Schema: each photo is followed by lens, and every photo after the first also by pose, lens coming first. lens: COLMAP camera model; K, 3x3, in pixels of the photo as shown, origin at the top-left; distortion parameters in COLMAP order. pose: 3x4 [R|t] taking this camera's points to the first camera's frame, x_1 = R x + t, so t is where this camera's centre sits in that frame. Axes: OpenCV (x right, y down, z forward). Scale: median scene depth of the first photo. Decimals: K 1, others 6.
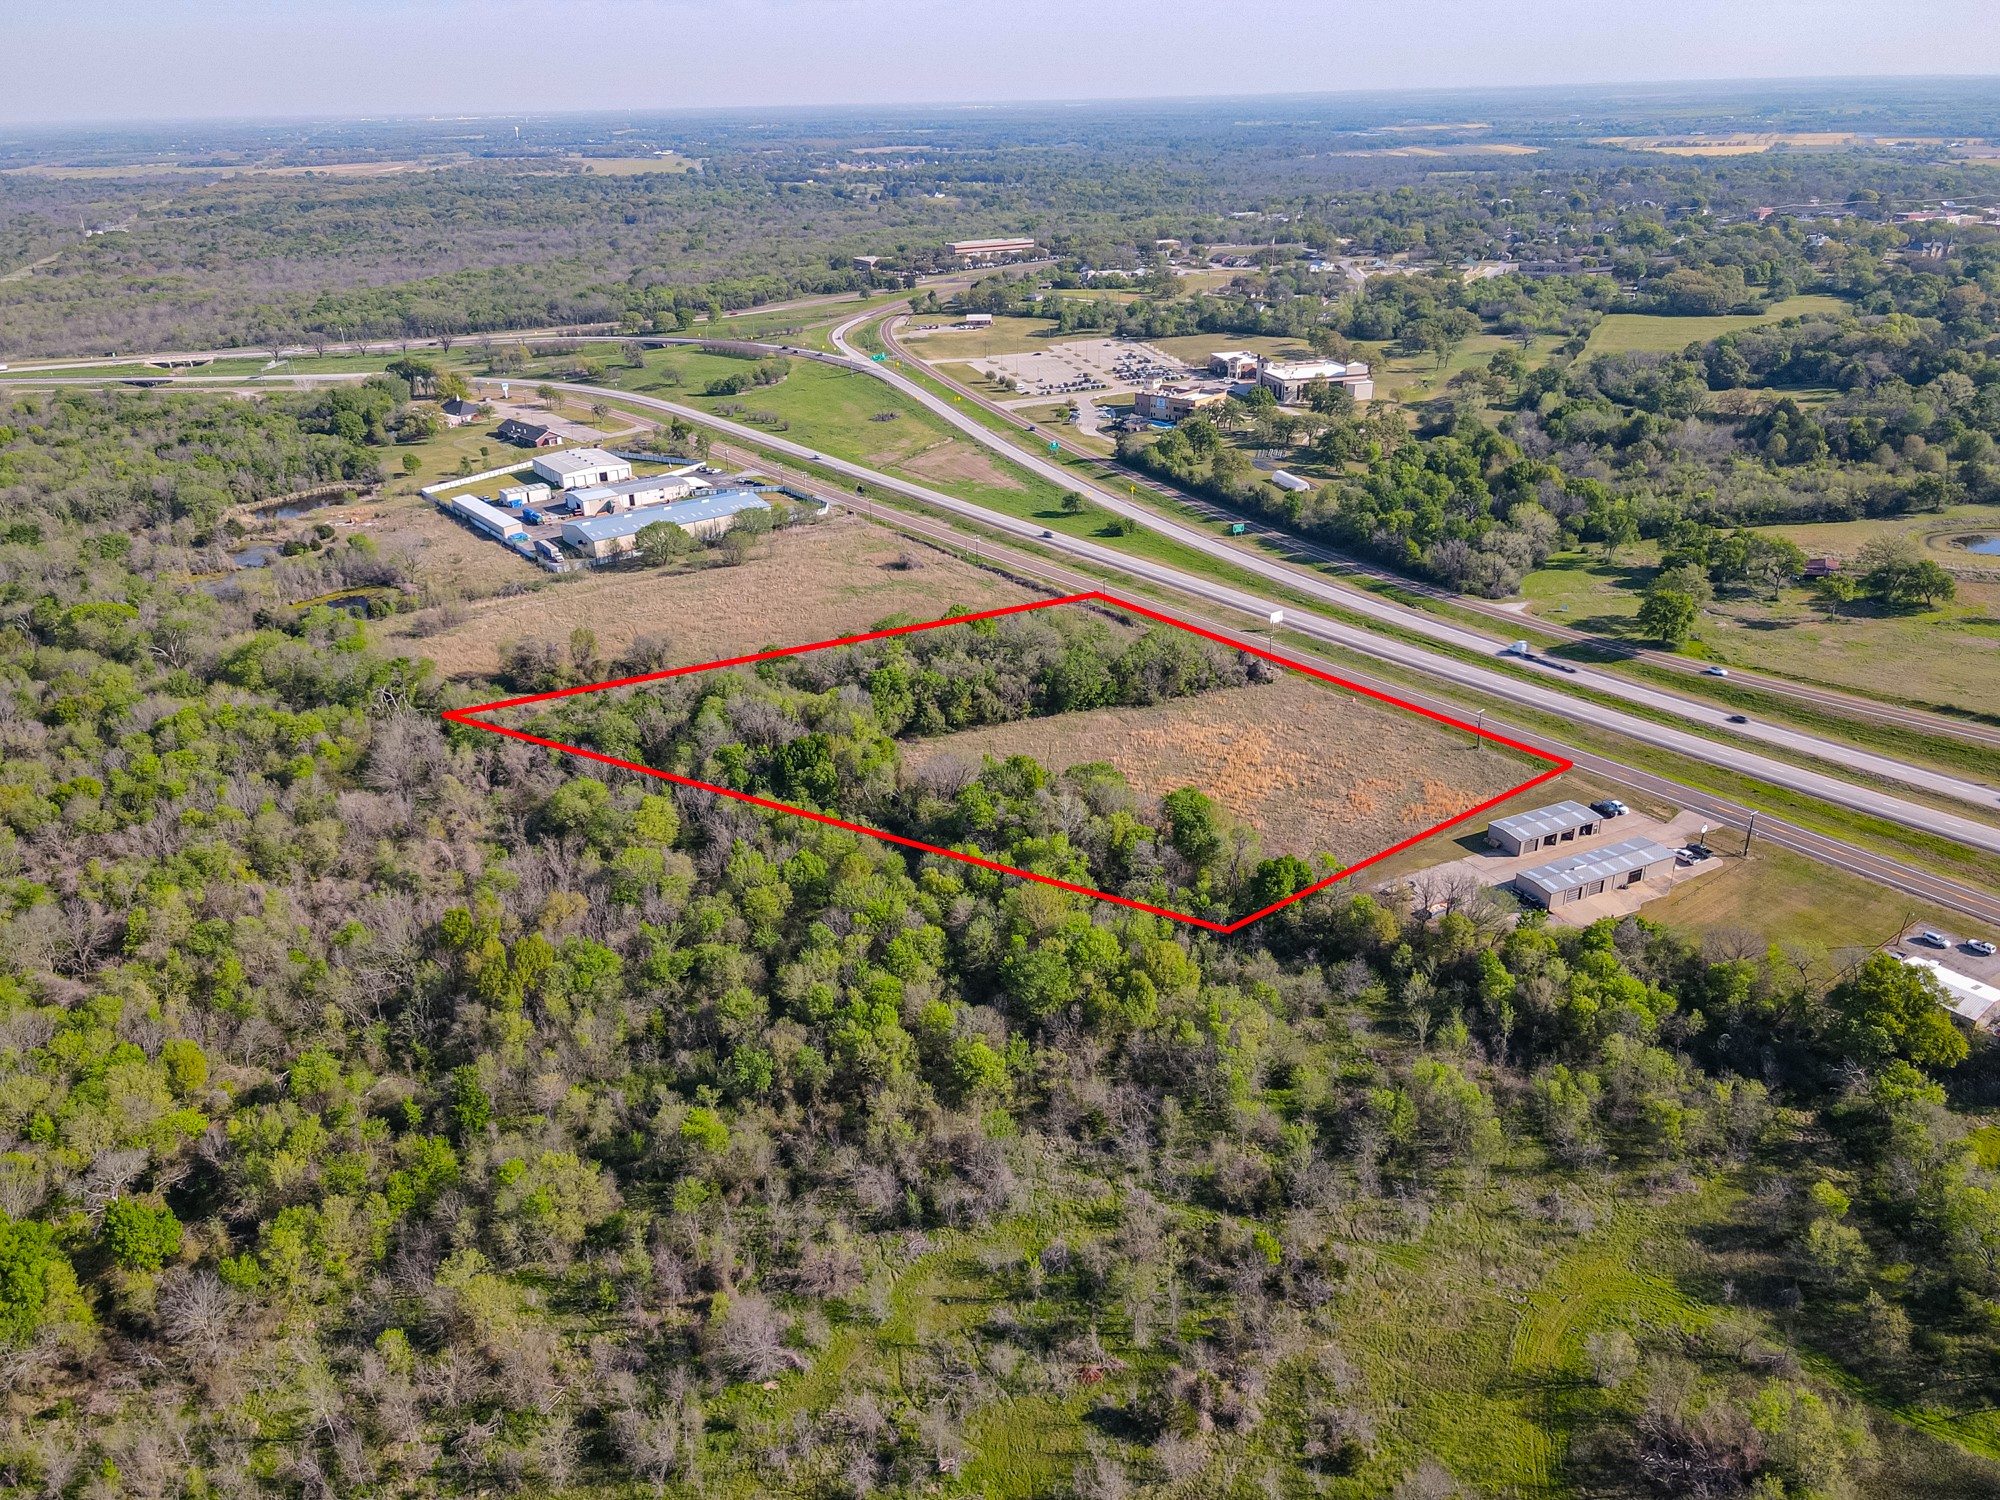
lens RADIAL K [[1452.3, 0, 1000.0], [0, 1452.3, 750.0], [0, 0, 1]] dist [0.005358, 0.028443]
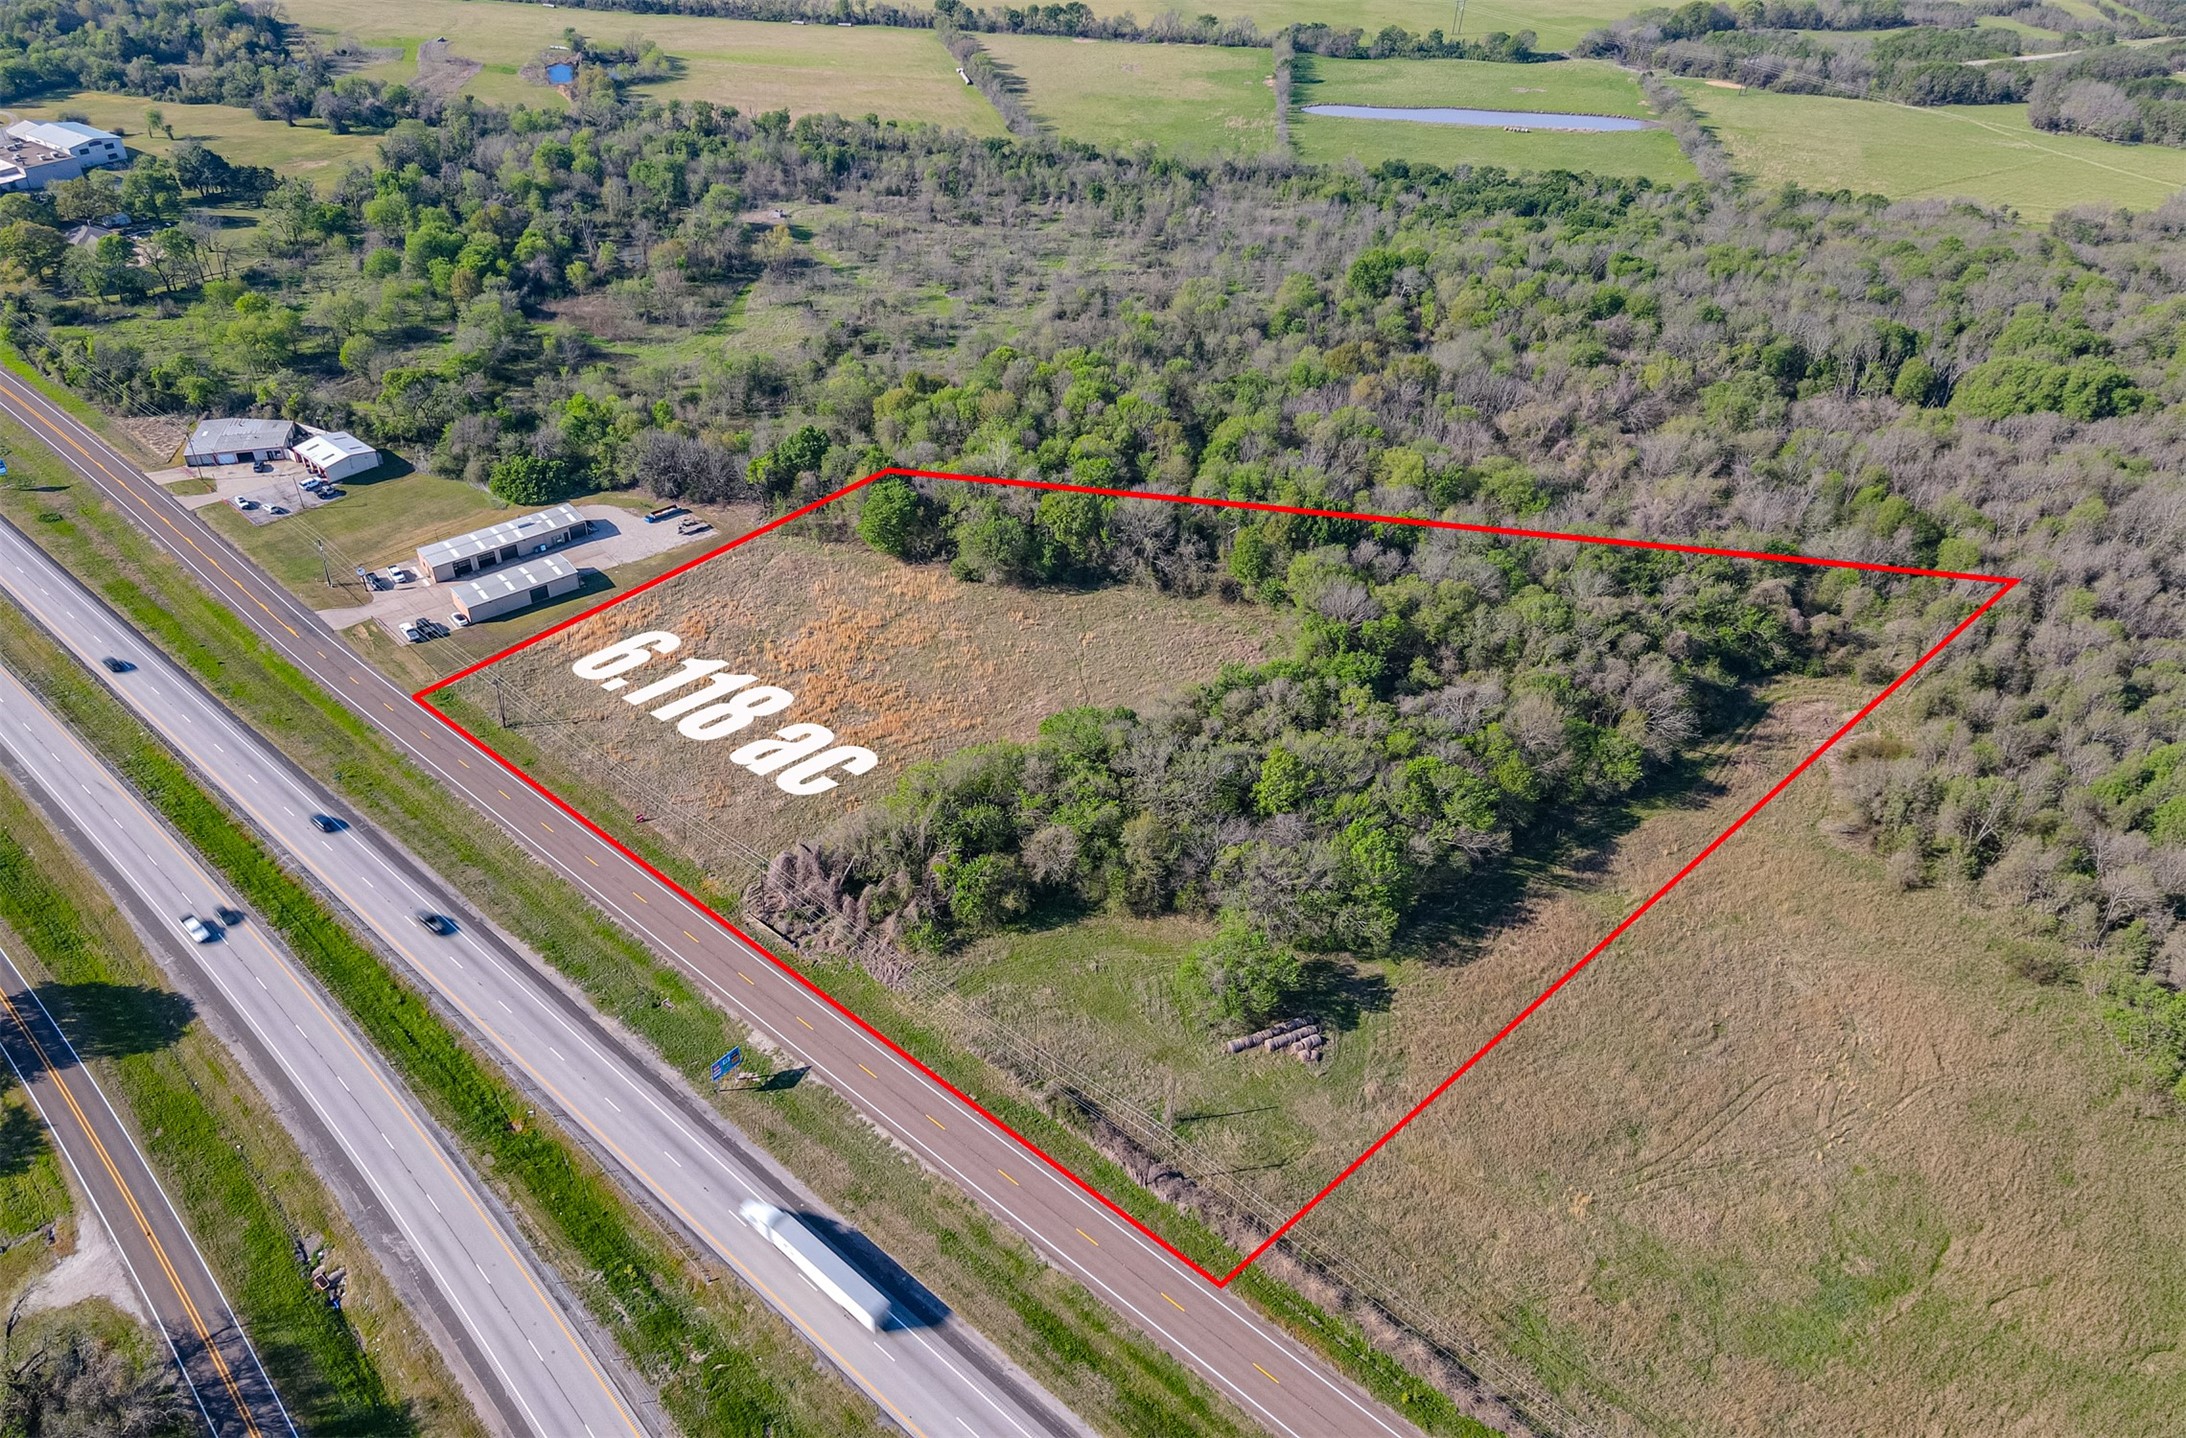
lens RADIAL K [[1391.0, 0, 958.3], [0, 1391.0, 721.4], [0, 0, 1]] dist [0.024461, 0.000616]
pose [[-0.981744, 0.134522, -0.134474, 0.150372], [-0.052000, 0.490231, 0.870040, -0.465929], [0.182963, 0.861149, -0.474286, 1.027376]]
